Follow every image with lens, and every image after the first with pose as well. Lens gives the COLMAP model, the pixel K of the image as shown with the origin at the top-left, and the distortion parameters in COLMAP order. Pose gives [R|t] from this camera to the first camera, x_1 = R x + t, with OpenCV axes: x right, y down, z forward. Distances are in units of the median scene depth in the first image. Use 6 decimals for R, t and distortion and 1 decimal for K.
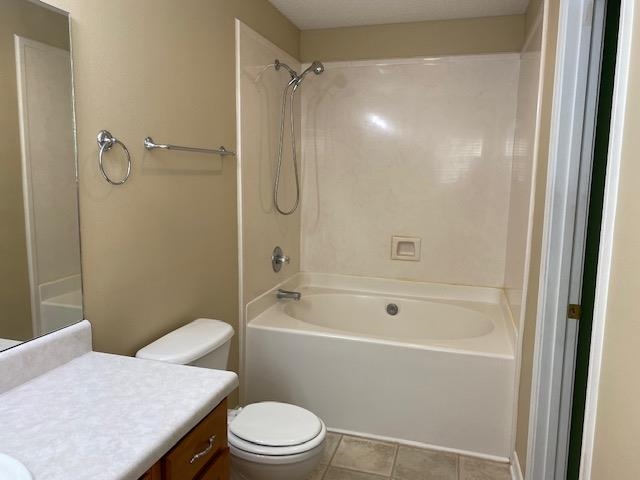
lens RADIAL K [[483.1, 0, 318.2], [0, 483.1, 237.5], [0, 0, 1]] dist [0.048666, -0.051377]
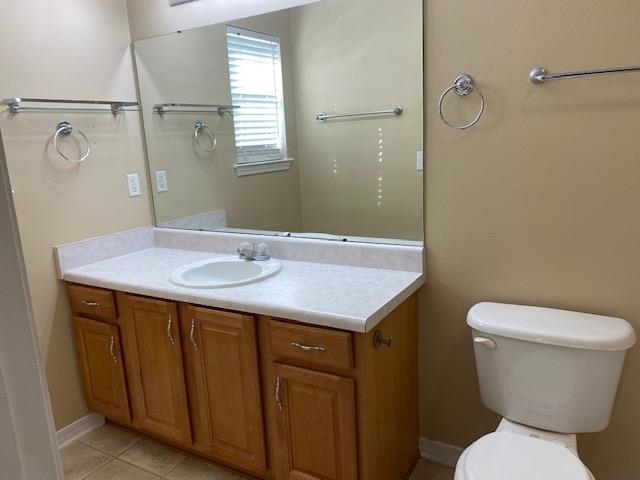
lens RADIAL K [[483.1, 0, 307.6], [0, 483.1, 235.3], [0, 0, 1]] dist [0.048666, -0.051377]
pose [[-0.244586, 0.193382, -0.950148, 0.788597], [-0.078063, 0.972802, 0.218088, -0.102497], [0.966480, 0.127513, -0.222838, 1.097424]]
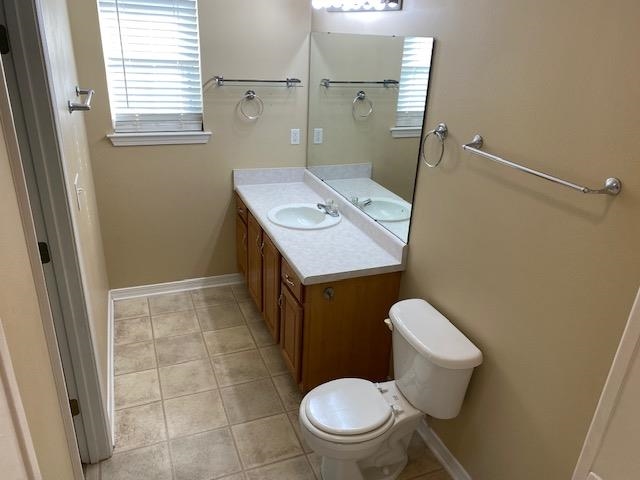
lens RADIAL K [[483.1, 0, 319.4], [0, 483.1, 242.9], [0, 0, 1]] dist [0.048666, -0.051377]
pose [[-0.776089, 0.206133, -0.595983, 0.734392], [-0.138789, 0.866066, 0.480278, -0.598917], [0.615161, 0.455454, -0.643536, 2.026017]]
